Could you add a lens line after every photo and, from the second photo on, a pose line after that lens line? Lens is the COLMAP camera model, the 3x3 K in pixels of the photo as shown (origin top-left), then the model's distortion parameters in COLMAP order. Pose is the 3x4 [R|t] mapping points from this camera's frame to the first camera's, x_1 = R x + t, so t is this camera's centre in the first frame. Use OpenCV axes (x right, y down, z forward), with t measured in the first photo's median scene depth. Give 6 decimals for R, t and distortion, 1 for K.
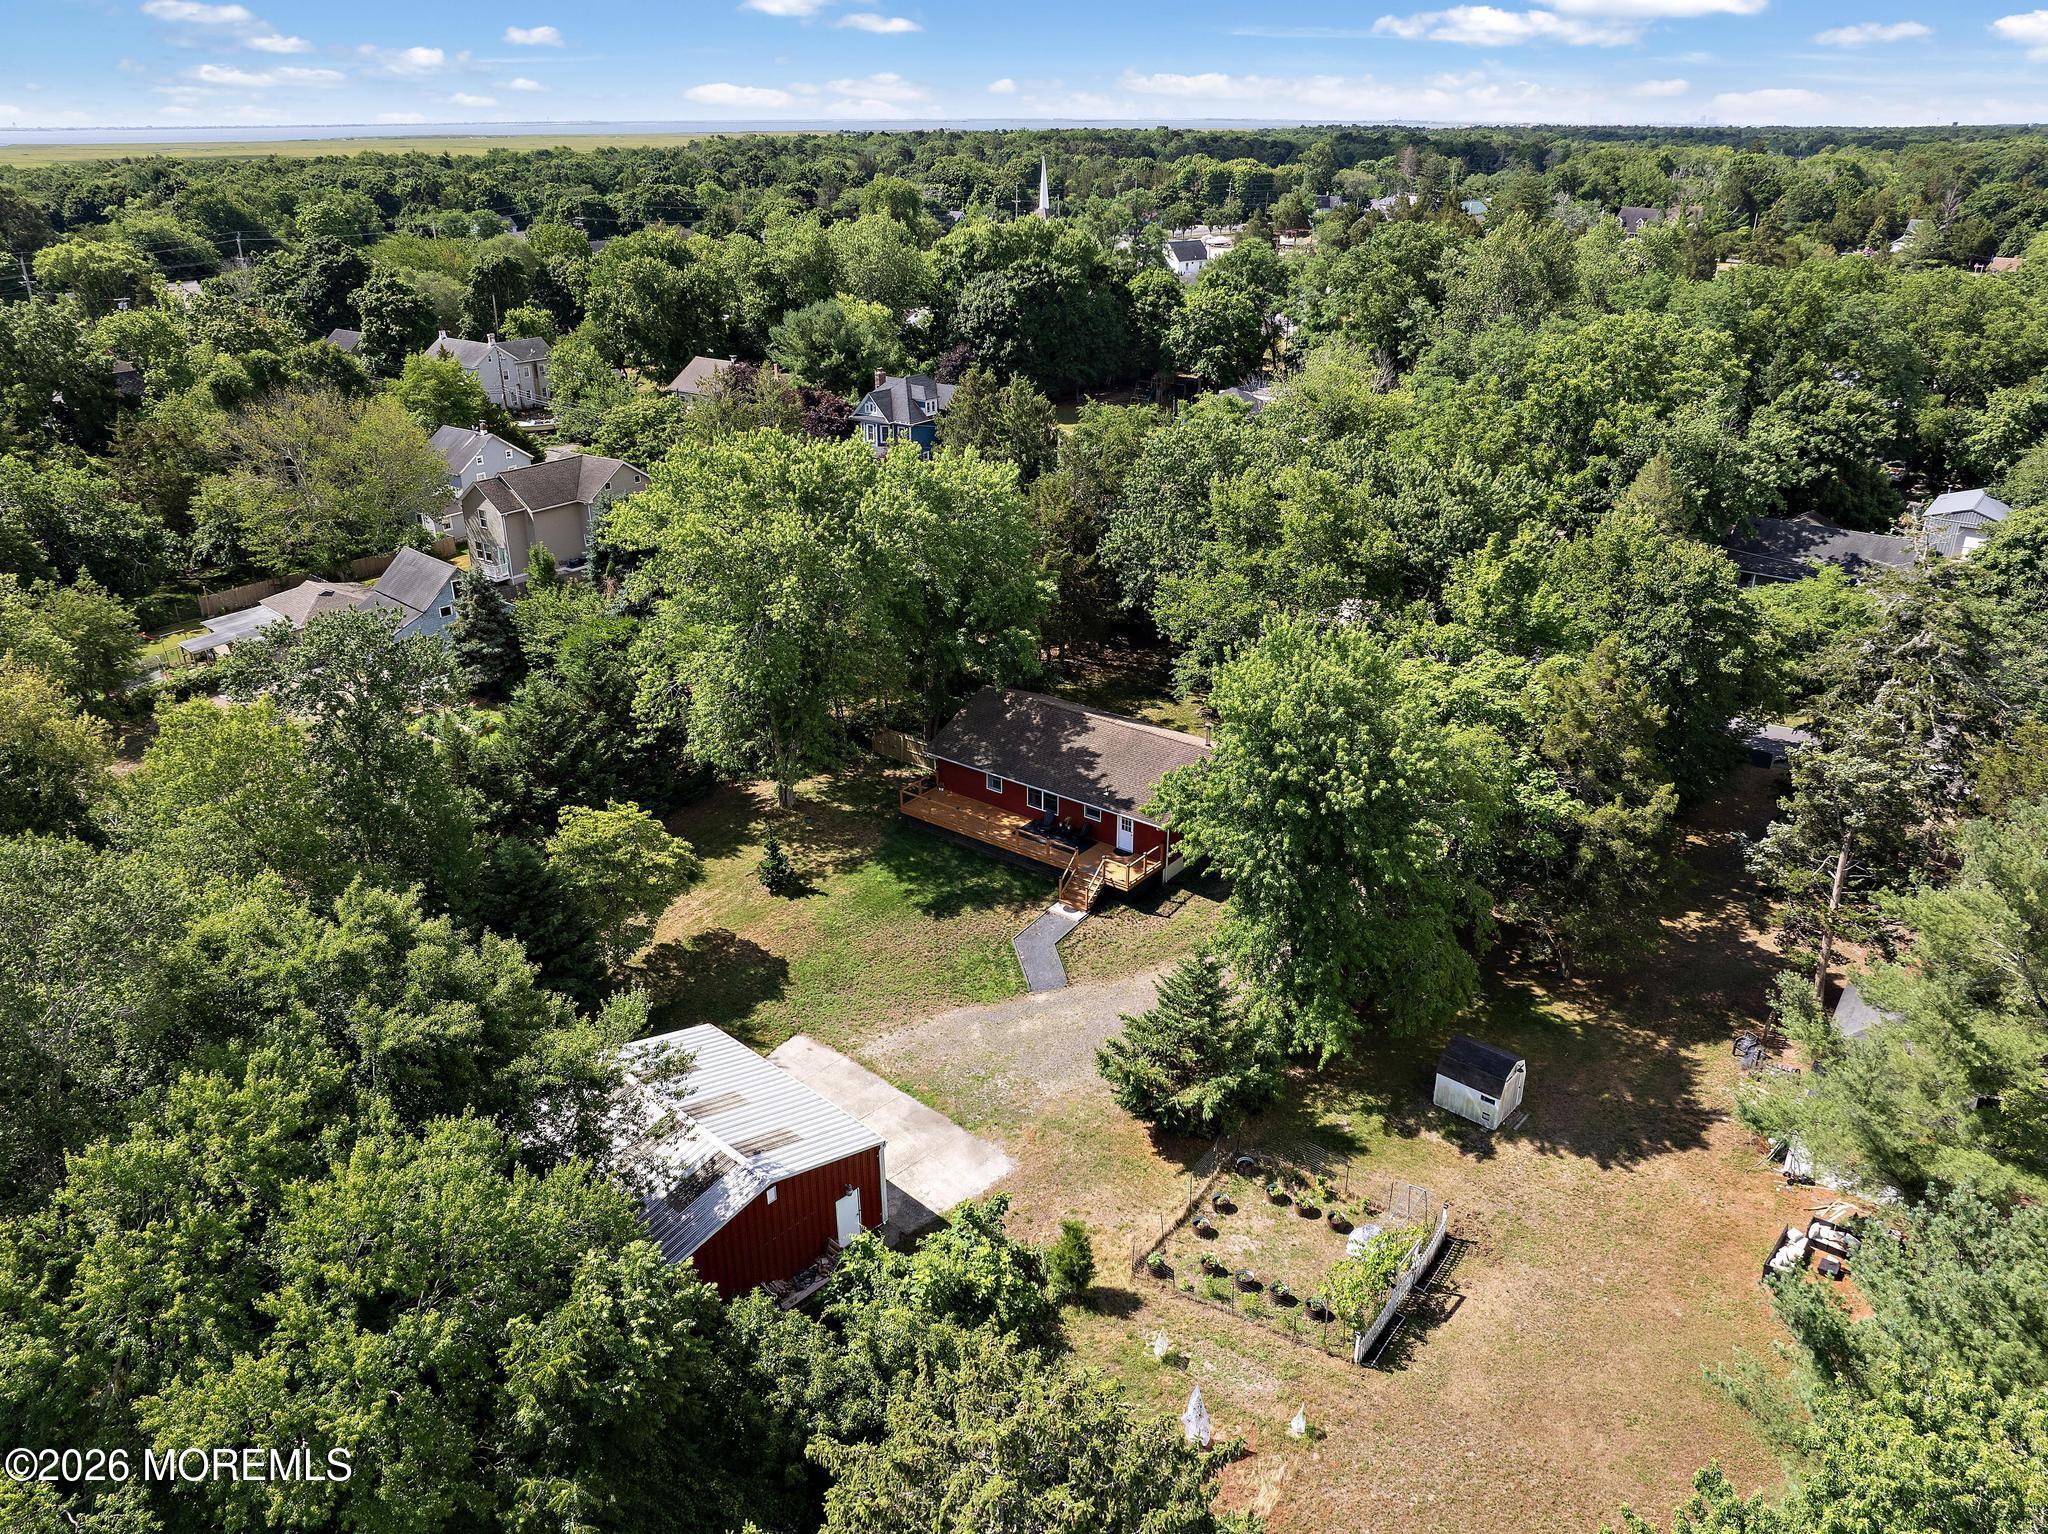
lens RADIAL K [[1440.0, 0, 1033.9], [0, 1440.0, 764.0], [0, 0, 1]] dist [-0.045757, -0.002749]
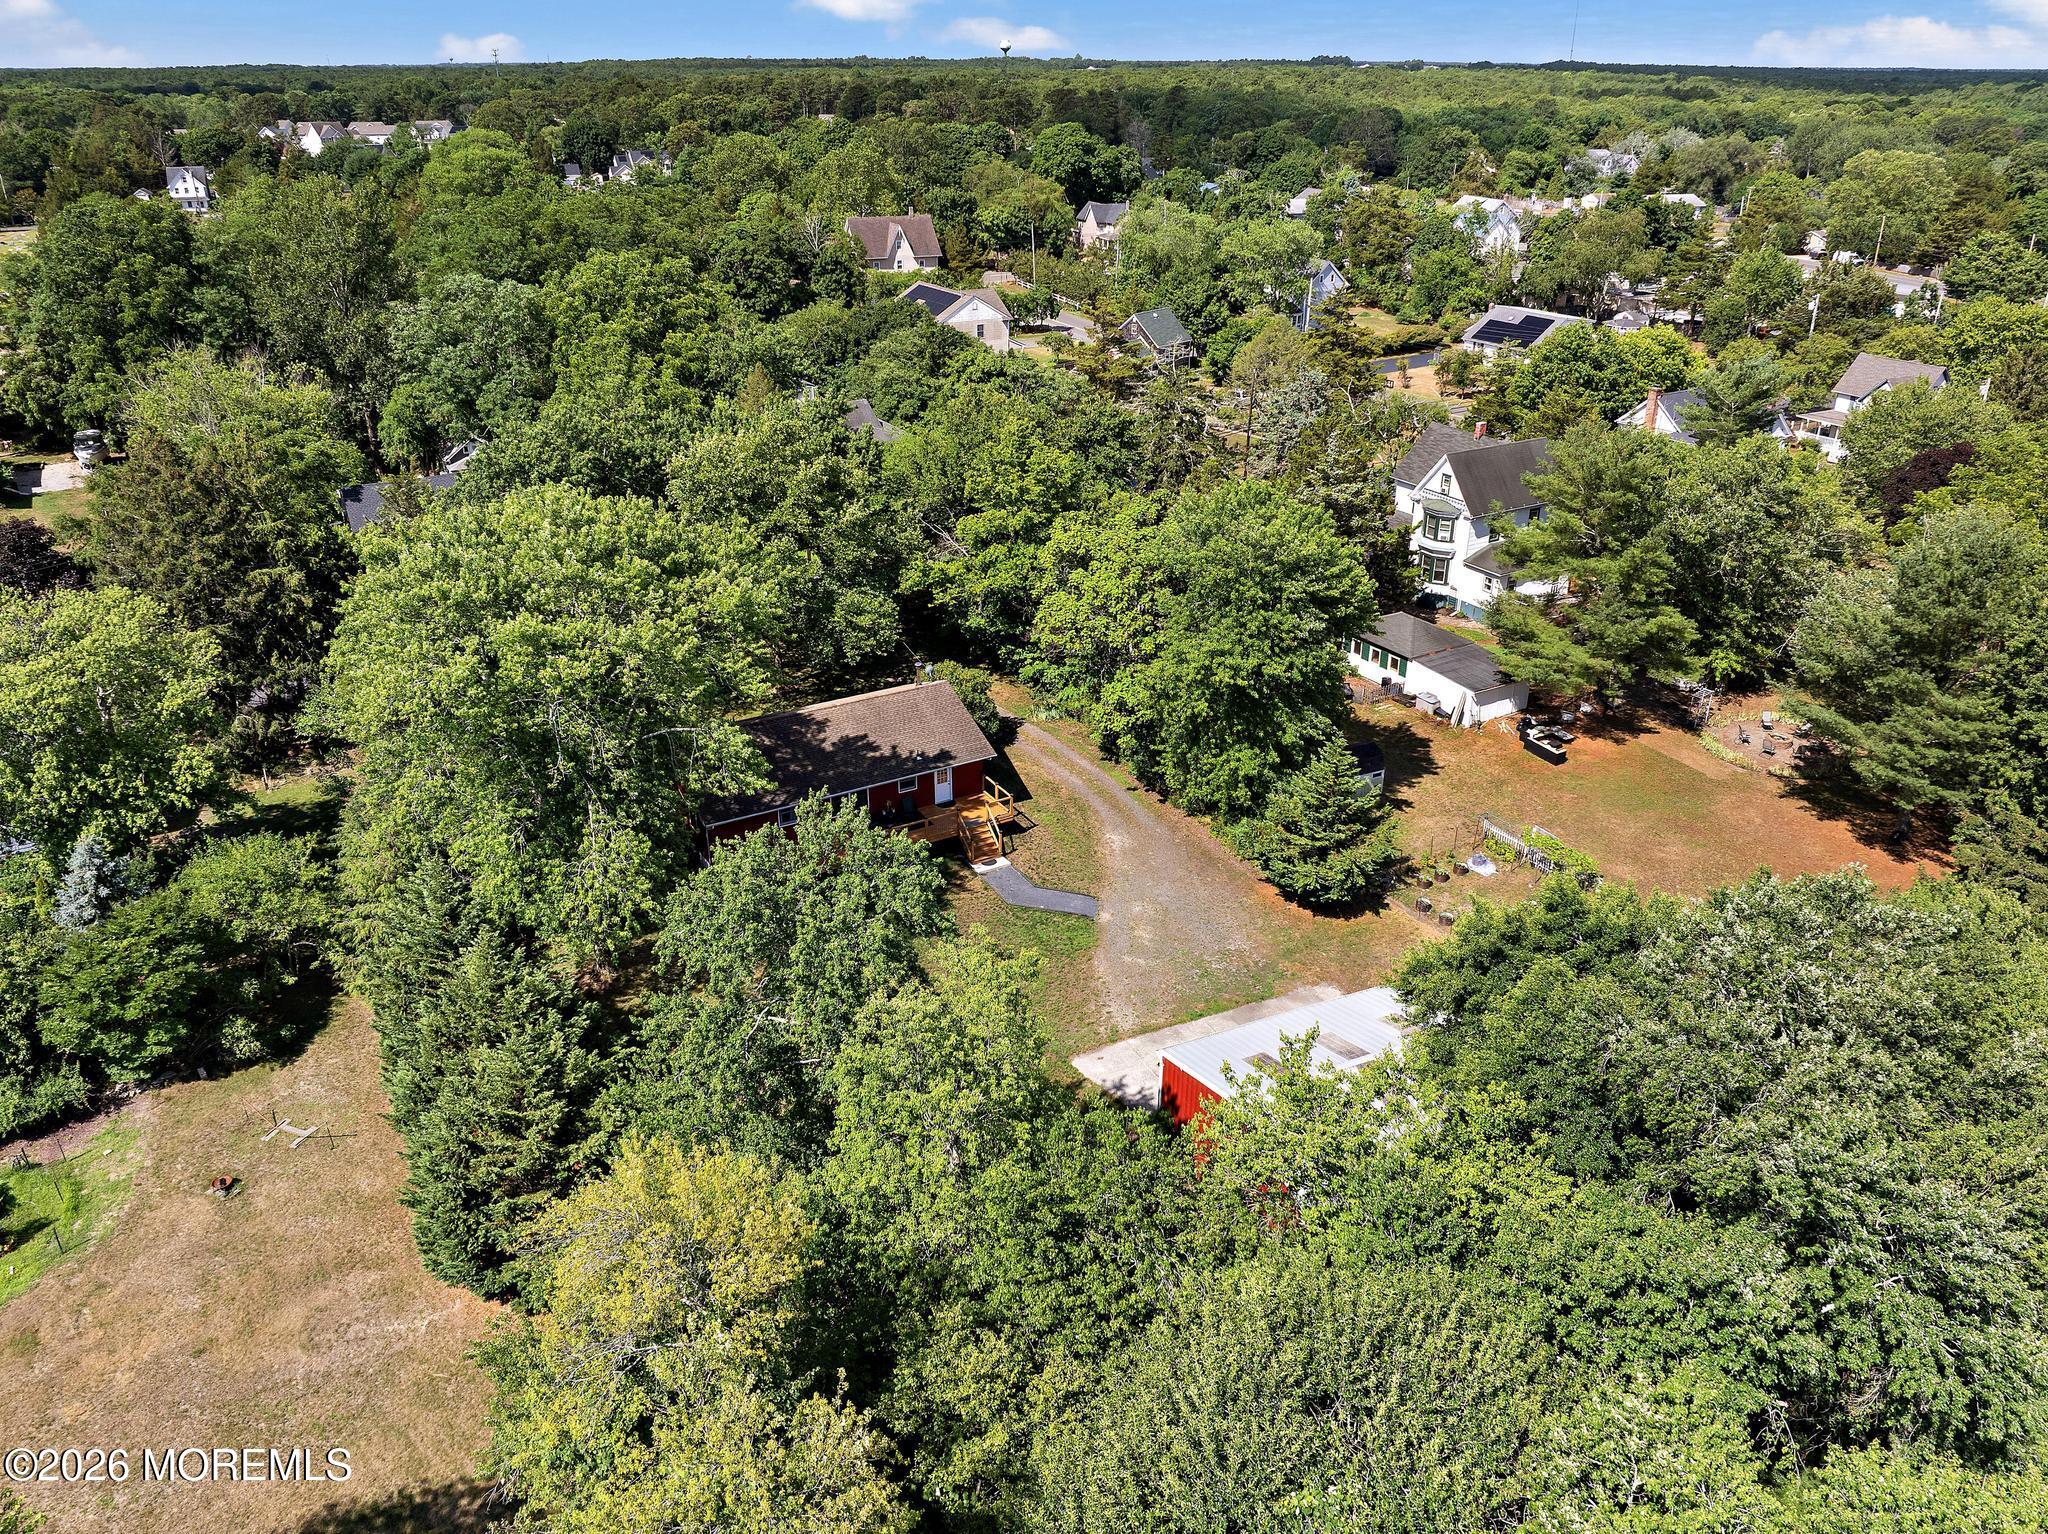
lens RADIAL K [[1440.0, 0, 1033.9], [0, 1440.0, 764.0], [0, 0, 1]] dist [-0.045757, -0.002749]
pose [[0.365395, -0.389638, 0.845381, -0.836045], [0.370092, 0.894124, 0.252141, -0.216339], [-0.854119, 0.220737, 0.470910, 0.512519]]
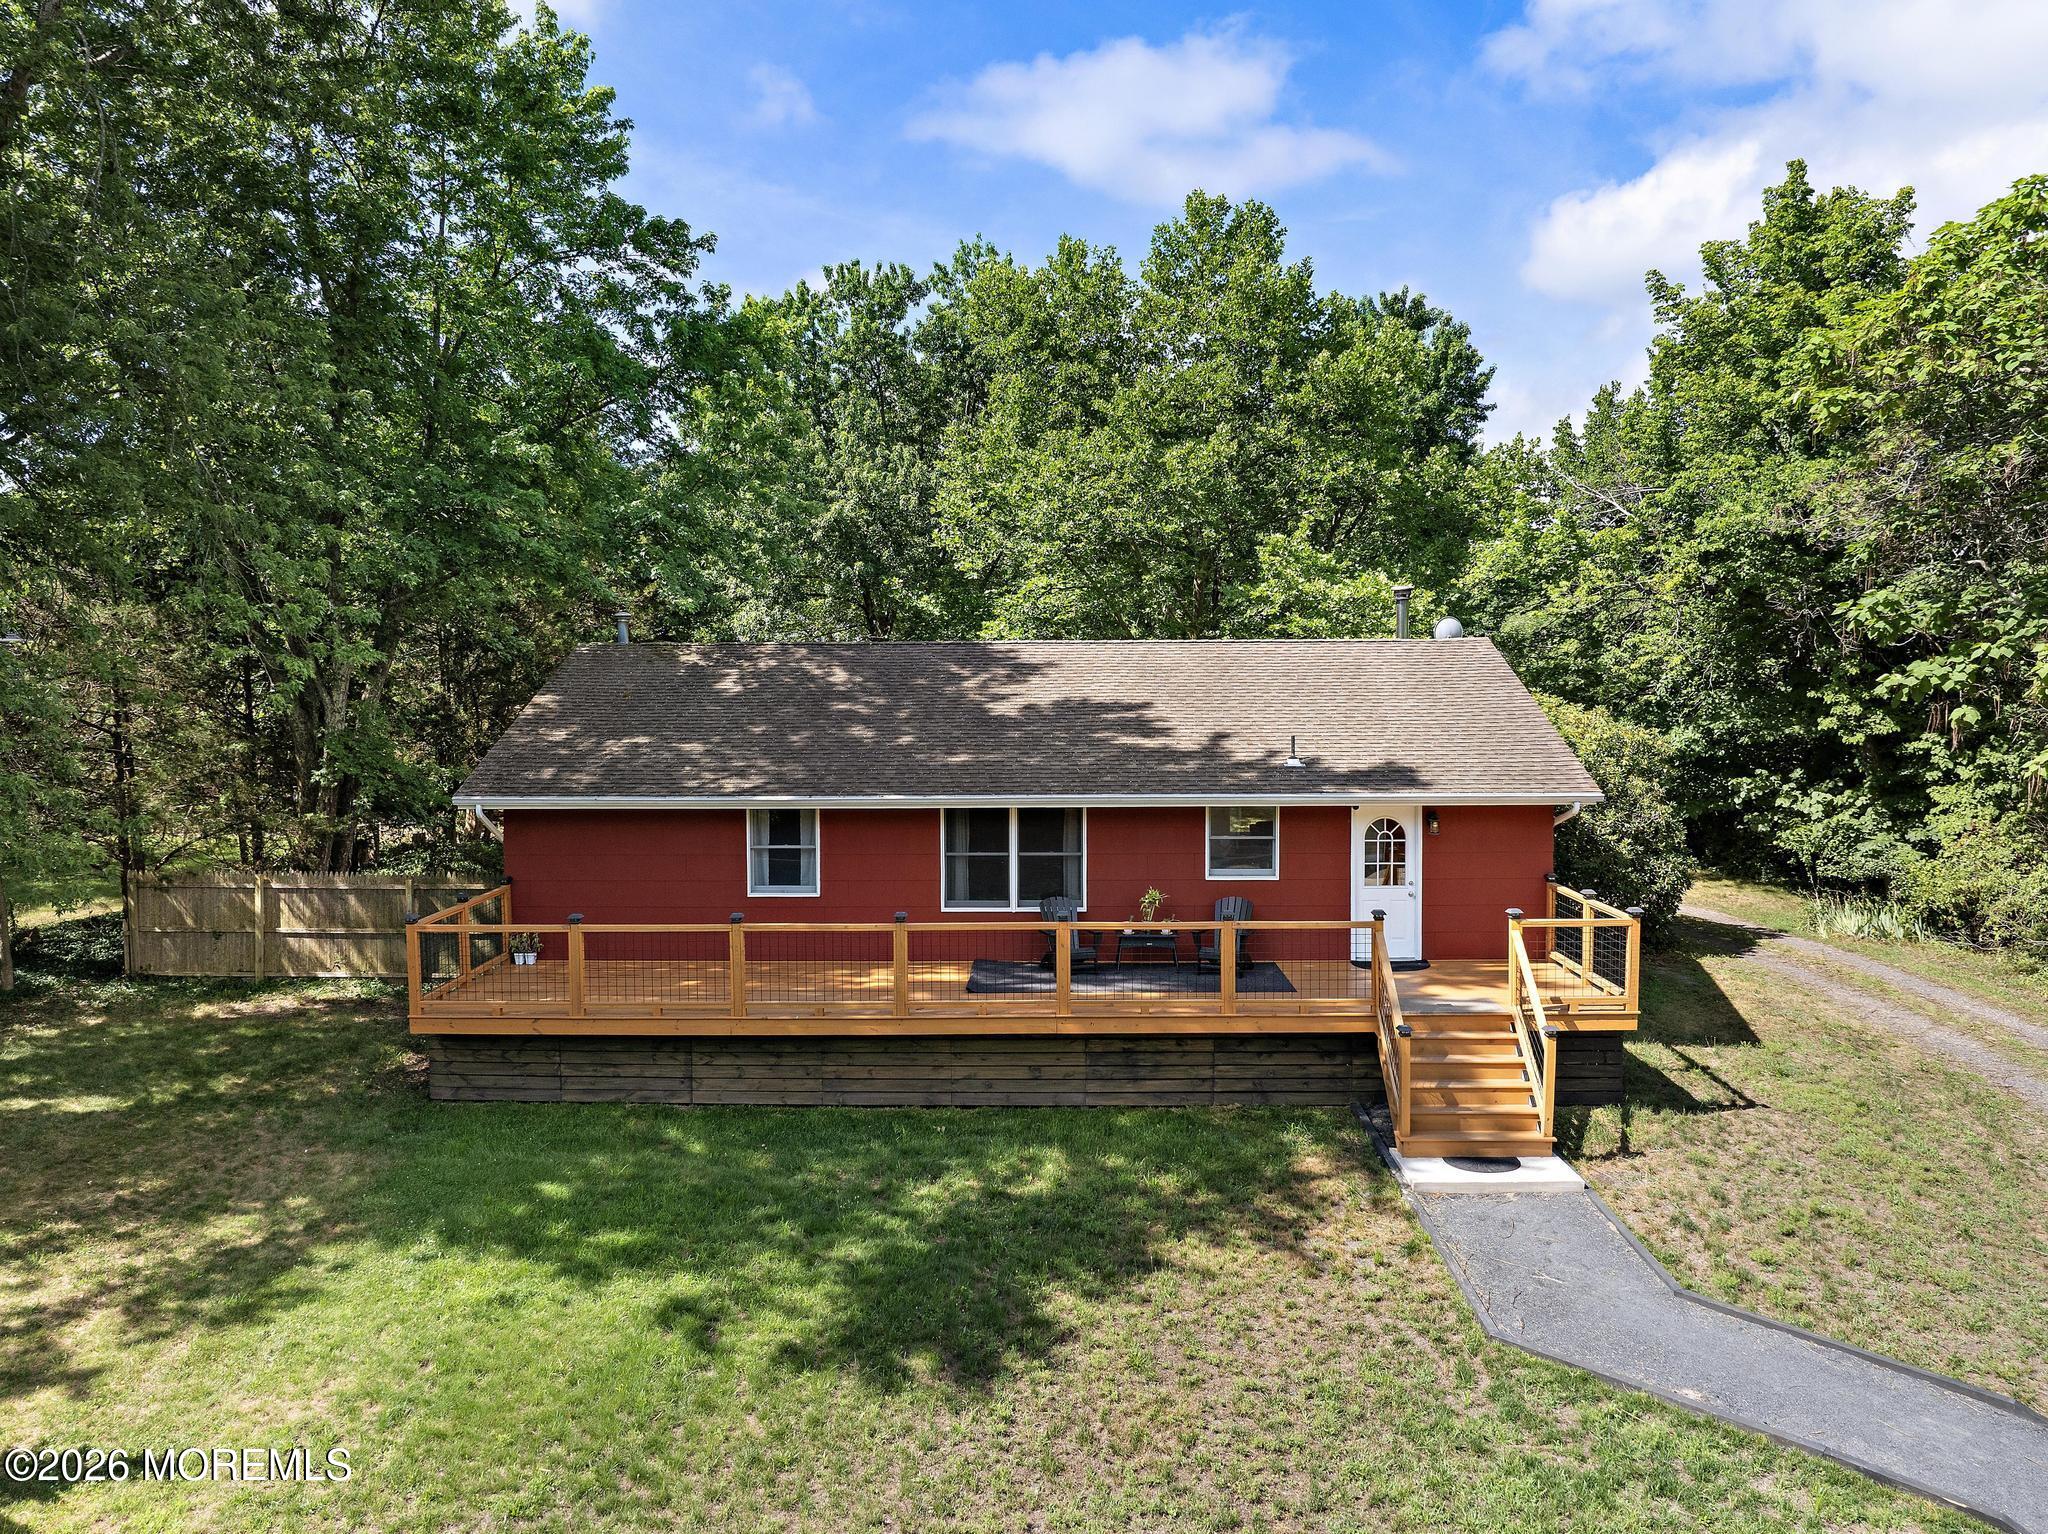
lens RADIAL K [[1440.0, 0, 1033.9], [0, 1440.0, 764.0], [0, 0, 1]] dist [-0.045757, -0.002749]
pose [[0.808596, -0.033847, 0.587389, -0.166008], [0.244338, 0.927503, -0.282908, 0.094503], [-0.535230, 0.372280, 0.758246, 0.898592]]
